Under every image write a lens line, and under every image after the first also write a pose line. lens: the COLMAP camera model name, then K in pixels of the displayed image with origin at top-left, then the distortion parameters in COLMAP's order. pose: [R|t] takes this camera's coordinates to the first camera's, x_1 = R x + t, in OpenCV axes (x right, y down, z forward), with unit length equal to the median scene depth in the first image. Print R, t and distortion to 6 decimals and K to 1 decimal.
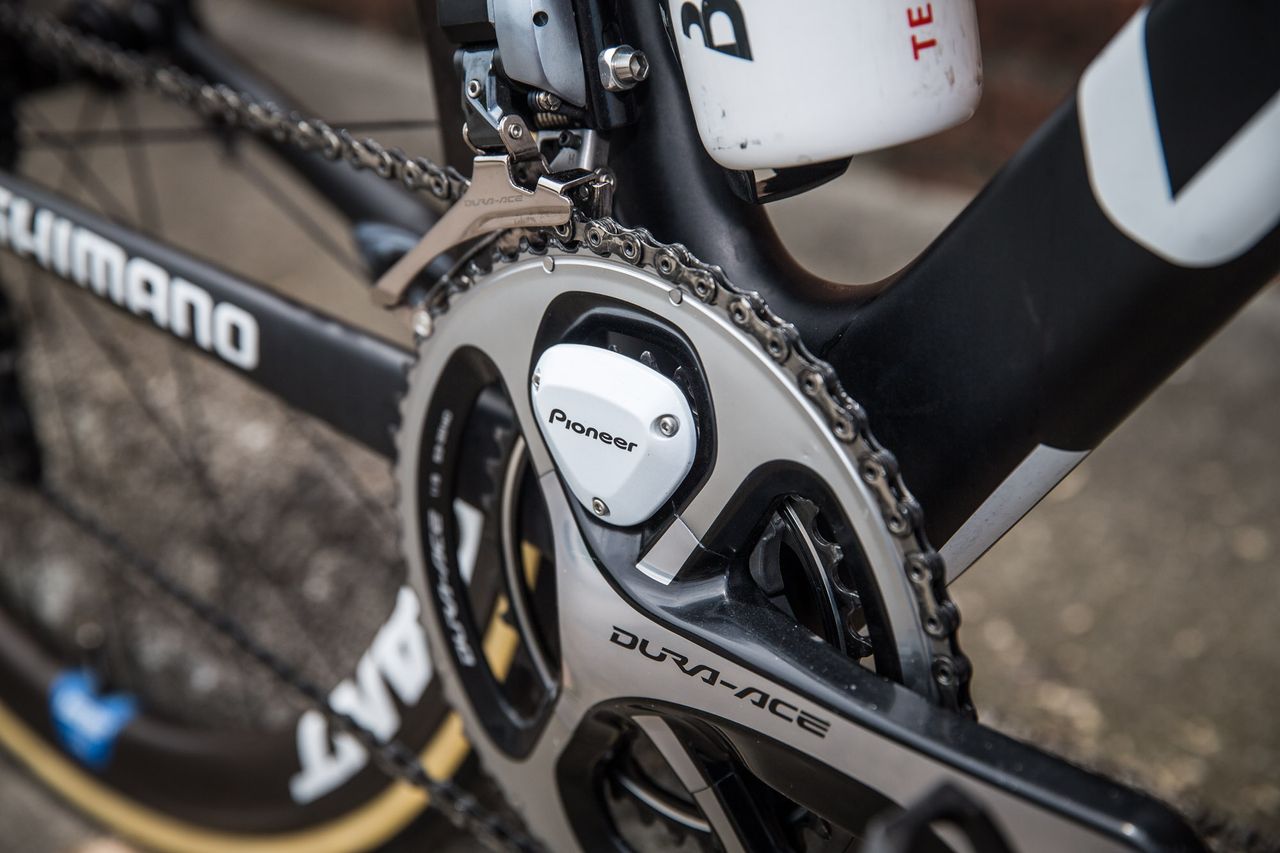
lens RADIAL K [[2231.2, 0, 632.6], [0, 2231.2, 436.1], [0, 0, 1]] dist [0.111338, 0.000000]
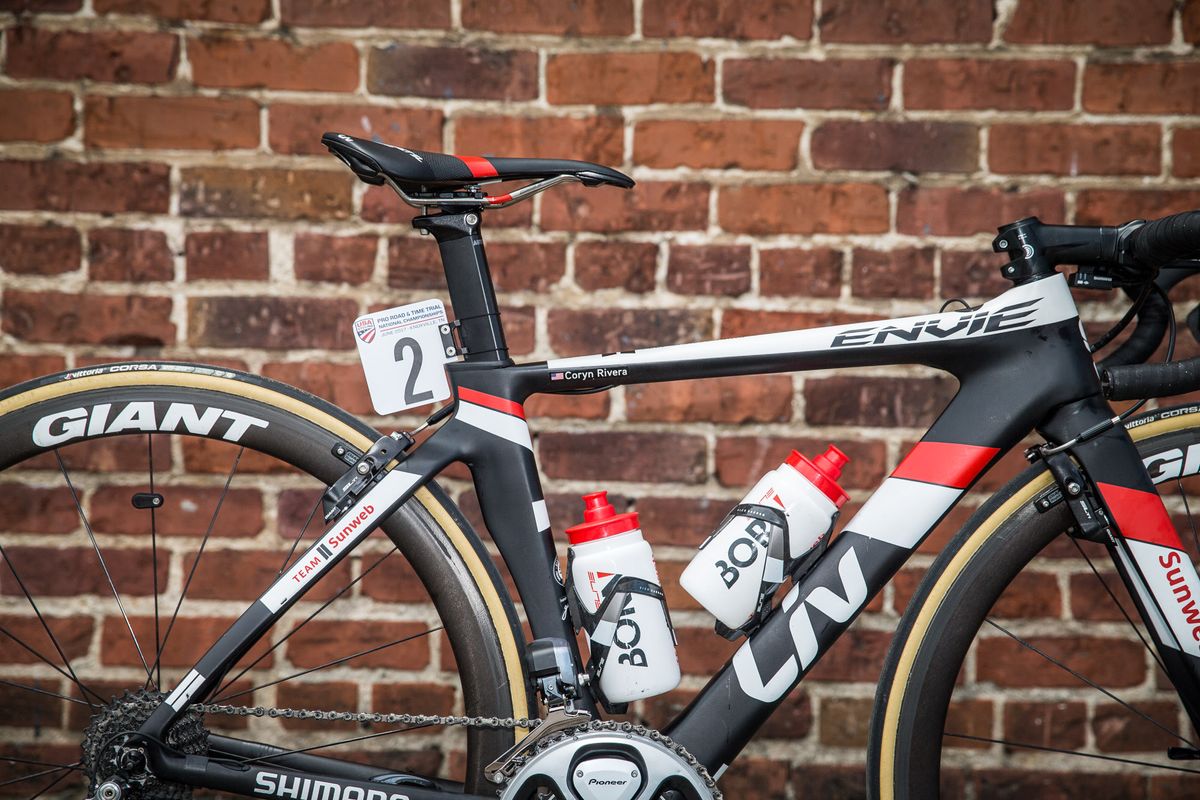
lens RADIAL K [[2198.3, 0, 596.4], [0, 2198.3, 412.5], [0, 0, 1]] dist [0.195048, 0.000000]
pose [[0.690804, 0.053686, 0.721046, -2.138900], [0.255630, 0.914700, -0.313013, 0.457343], [-0.676345, 0.400552, 0.618154, -1.101929]]
